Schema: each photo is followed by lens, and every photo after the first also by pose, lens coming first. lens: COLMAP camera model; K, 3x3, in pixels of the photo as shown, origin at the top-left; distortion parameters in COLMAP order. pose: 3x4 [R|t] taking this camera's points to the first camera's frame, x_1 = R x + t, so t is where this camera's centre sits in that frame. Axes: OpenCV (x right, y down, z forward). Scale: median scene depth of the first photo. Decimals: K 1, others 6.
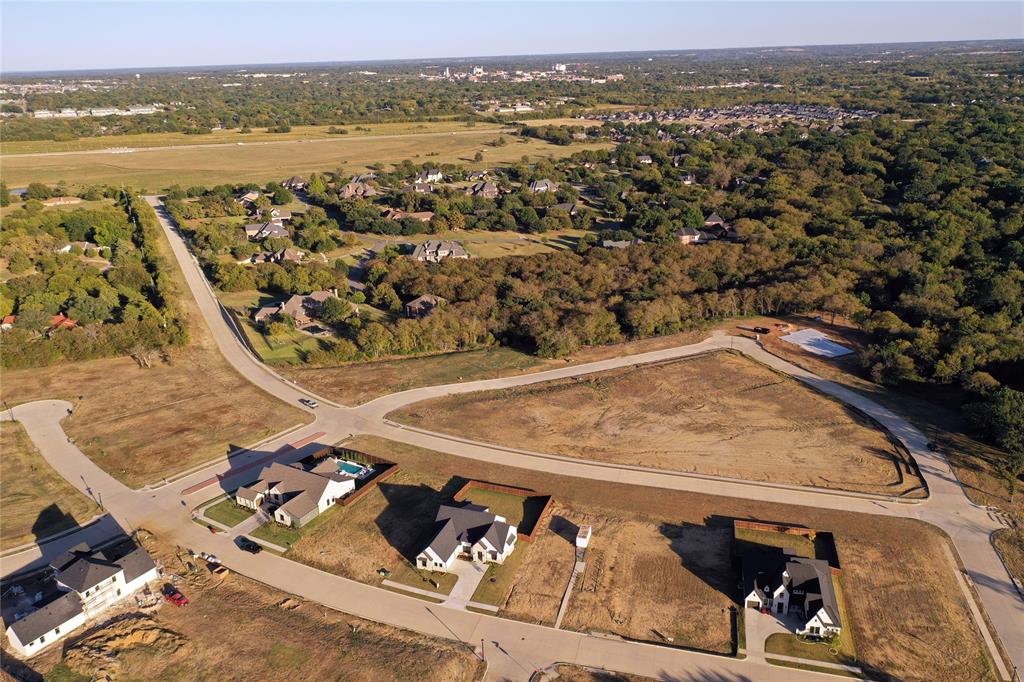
lens RADIAL K [[804.8, 0, 513.7], [0, 804.8, 344.0], [0, 0, 1]] dist [-0.003698, 0.003571]
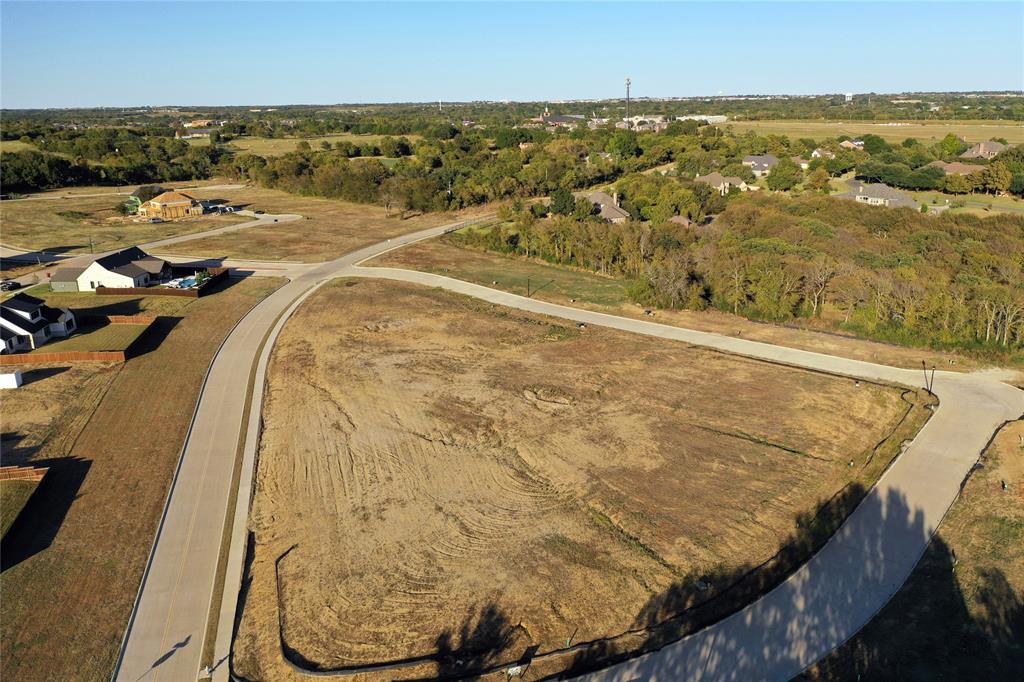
lens RADIAL K [[804.8, 0, 512.8], [0, 804.8, 343.5], [0, 0, 1]] dist [-0.003698, 0.003571]
pose [[0.457424, 0.275805, -0.845396, 0.509177], [-0.299789, 0.942861, 0.145394, -0.014131], [0.837192, 0.186933, 0.513971, 0.594490]]
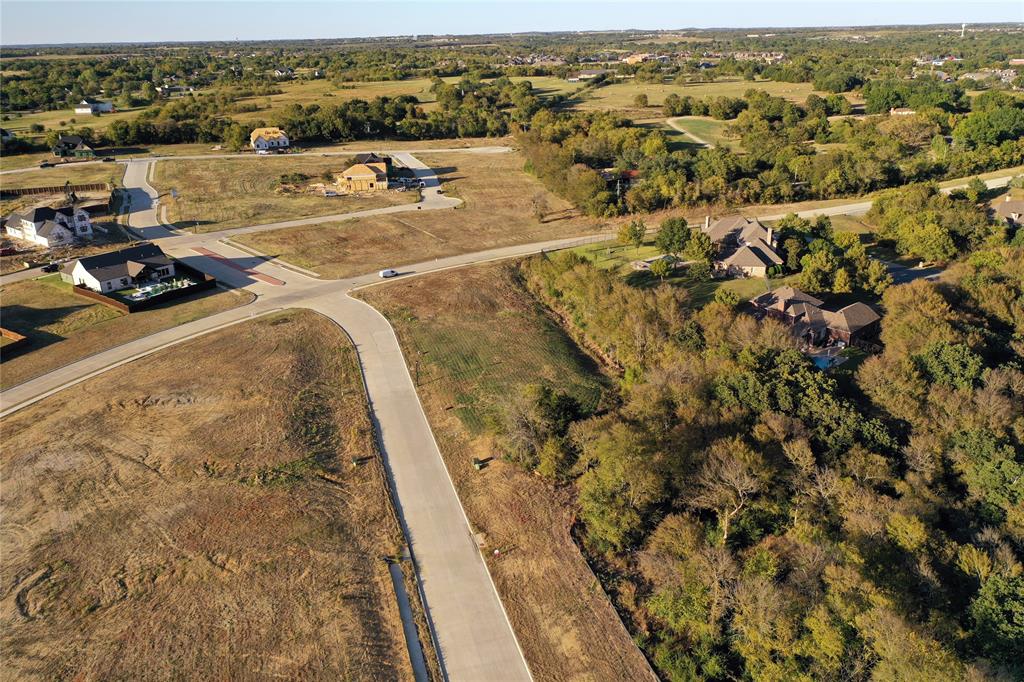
lens RADIAL K [[804.8, 0, 503.3], [0, 804.8, 342.0], [0, 0, 1]] dist [-0.003698, 0.003571]
pose [[-0.134482, 0.384505, -0.913274, 0.398510], [-0.314291, 0.857509, 0.407307, -0.192852], [0.939753, 0.341810, 0.005527, 0.951942]]
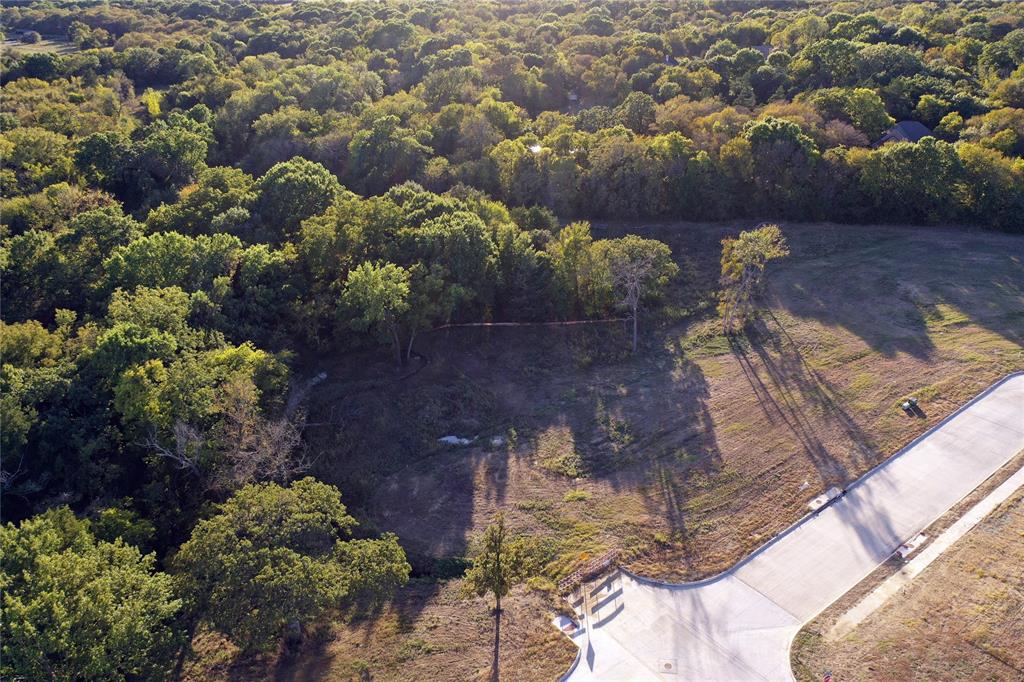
lens RADIAL K [[804.8, 0, 510.4], [0, 804.8, 344.0], [0, 0, 1]] dist [-0.003698, 0.003571]
pose [[-0.773081, -0.225309, 0.592943, 0.276686], [0.266208, 0.733235, 0.625700, -0.073782], [-0.575743, 0.641562, -0.506871, 0.714307]]
